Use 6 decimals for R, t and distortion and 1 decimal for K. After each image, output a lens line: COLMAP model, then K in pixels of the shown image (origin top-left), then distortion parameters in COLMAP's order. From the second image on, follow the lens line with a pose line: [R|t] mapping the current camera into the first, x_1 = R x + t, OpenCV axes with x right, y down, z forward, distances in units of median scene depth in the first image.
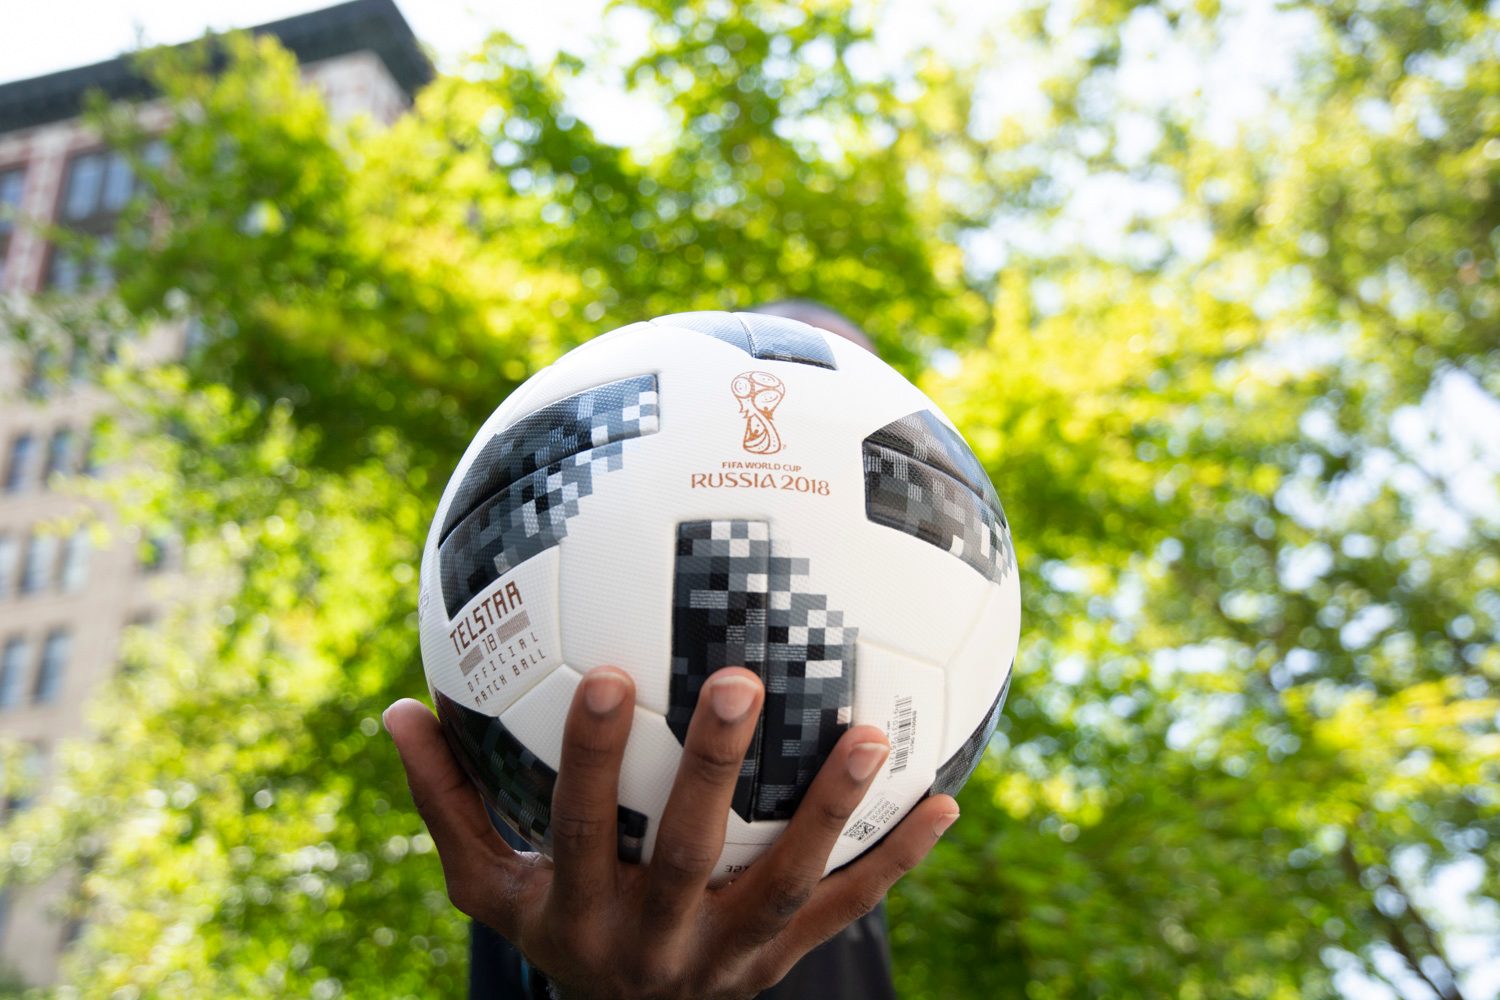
lens RADIAL K [[1828.3, 0, 748.7], [0, 1828.3, 504.1], [0, 0, 1]] dist [-0.030135, 0.000000]
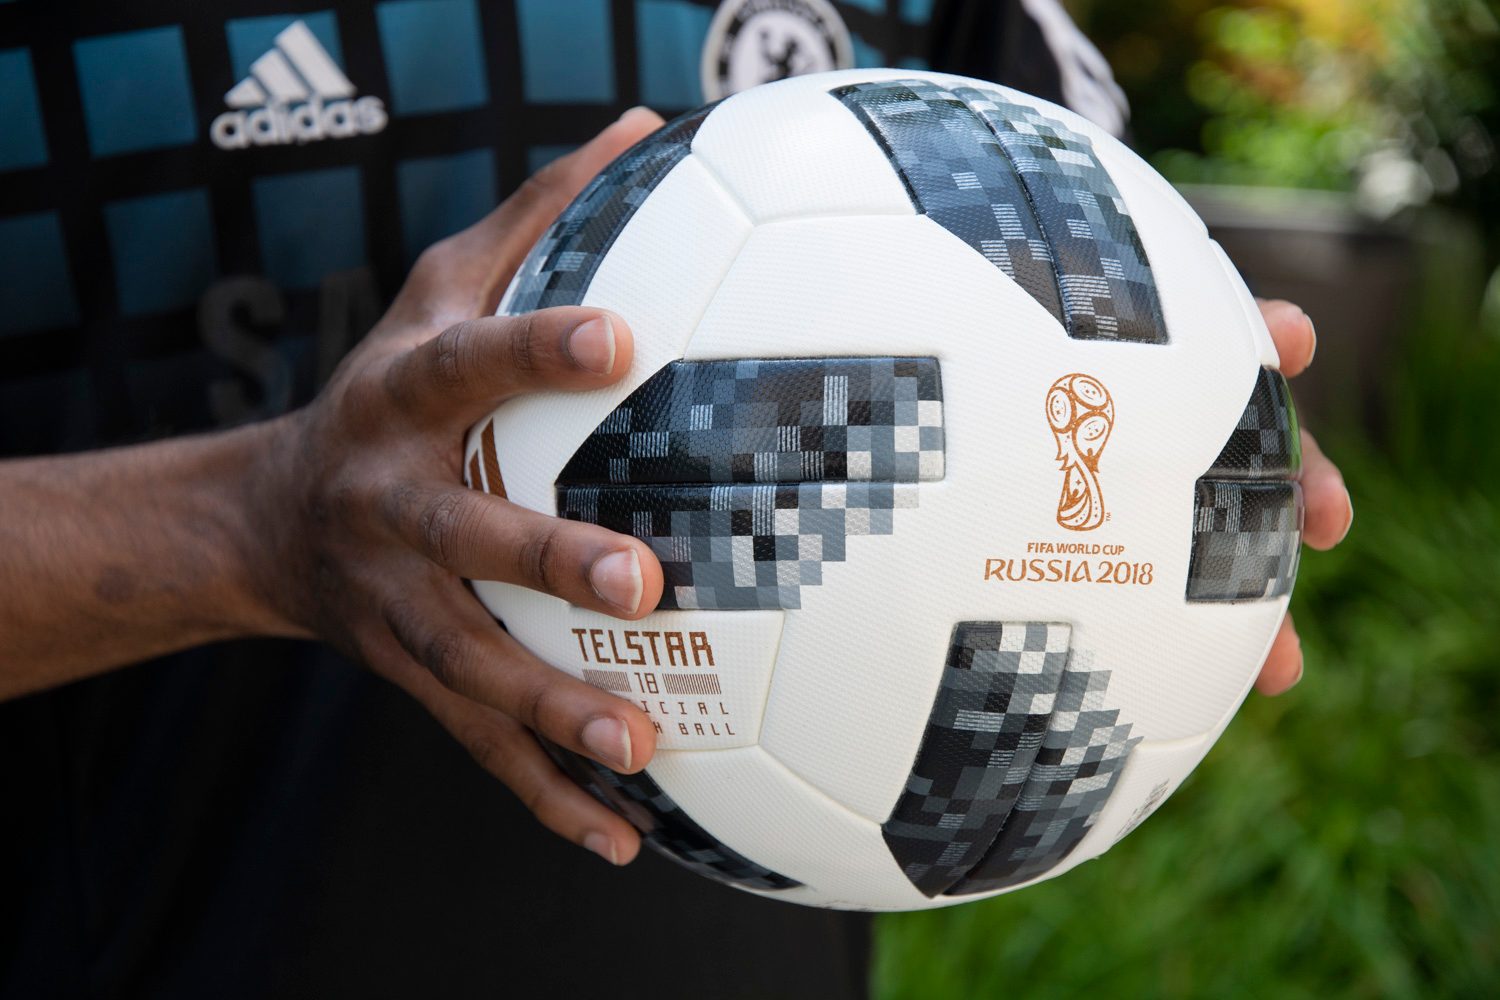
lens RADIAL K [[3072.0, 0, 745.7], [0, 3072.0, 492.4], [0, 0, 1]] dist [0.417452, 0.000000]
pose [[0.958909, 0.065961, 0.275940, -0.457267], [-0.210601, 0.817195, 0.536507, -0.666742], [-0.190108, -0.572574, 0.797507, 0.057086]]
